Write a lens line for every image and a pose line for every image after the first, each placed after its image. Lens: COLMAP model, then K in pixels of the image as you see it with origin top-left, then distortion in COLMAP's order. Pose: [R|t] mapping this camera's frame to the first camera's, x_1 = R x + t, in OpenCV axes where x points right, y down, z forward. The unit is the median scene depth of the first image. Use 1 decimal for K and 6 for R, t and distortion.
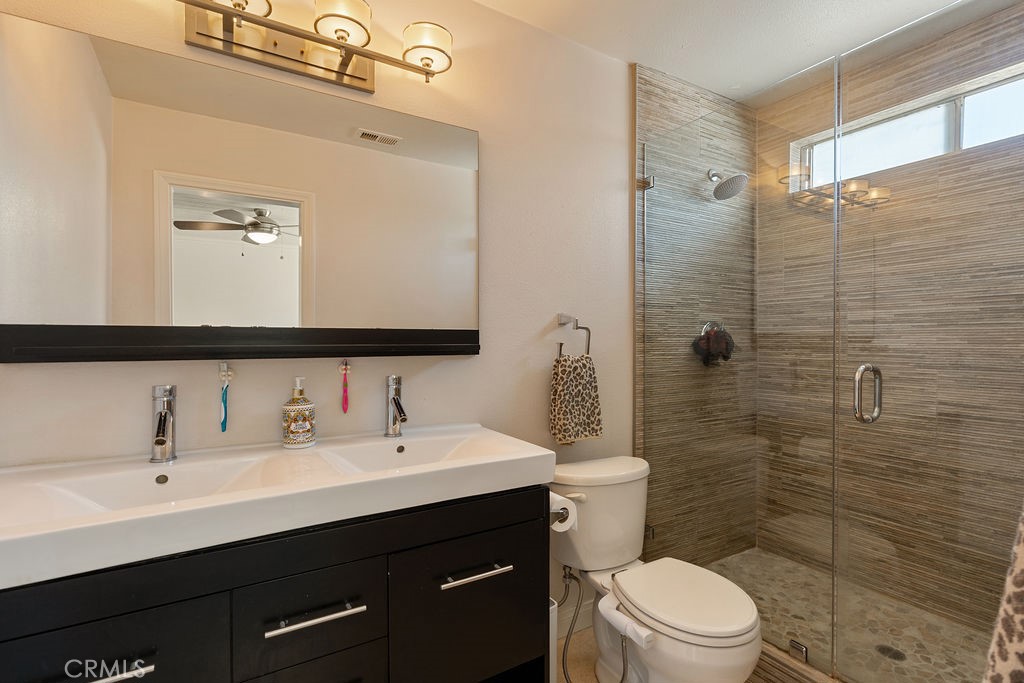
lens RADIAL K [[484.4, 0, 492.4], [0, 484.4, 335.1], [0, 0, 1]] dist [-0.005252, 0.001804]
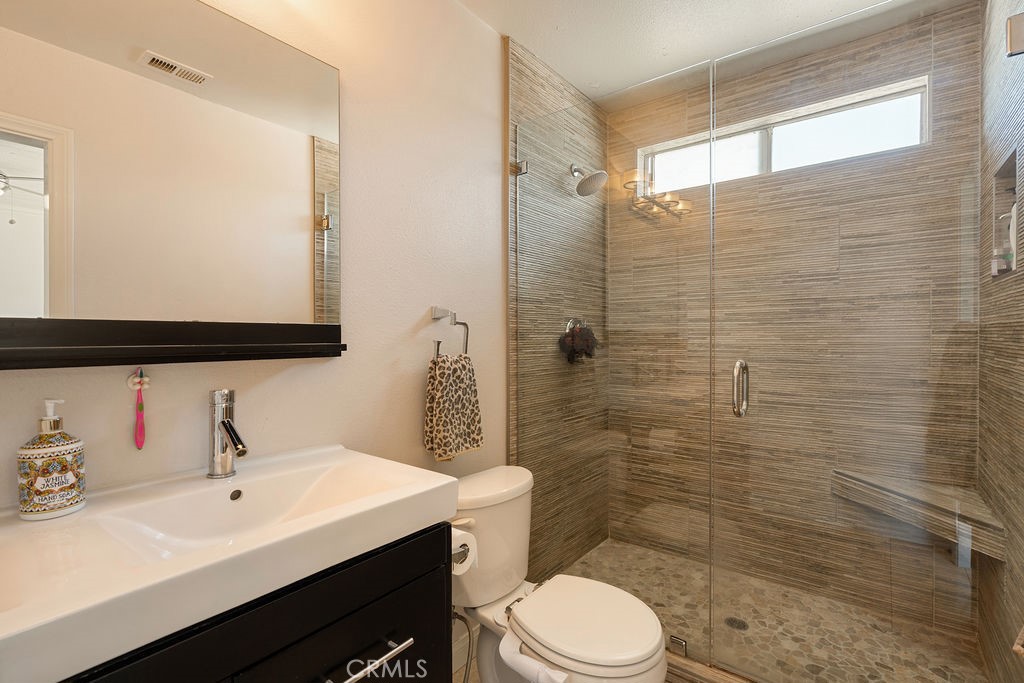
lens RADIAL K [[484.4, 0, 492.4], [0, 484.4, 335.1], [0, 0, 1]] dist [-0.005252, 0.001804]
pose [[0.931028, -0.000352, 0.364947, -0.075622], [-0.002149, 0.999977, 0.006448, 0.000351], [-0.364941, -0.006788, 0.931006, 0.167157]]
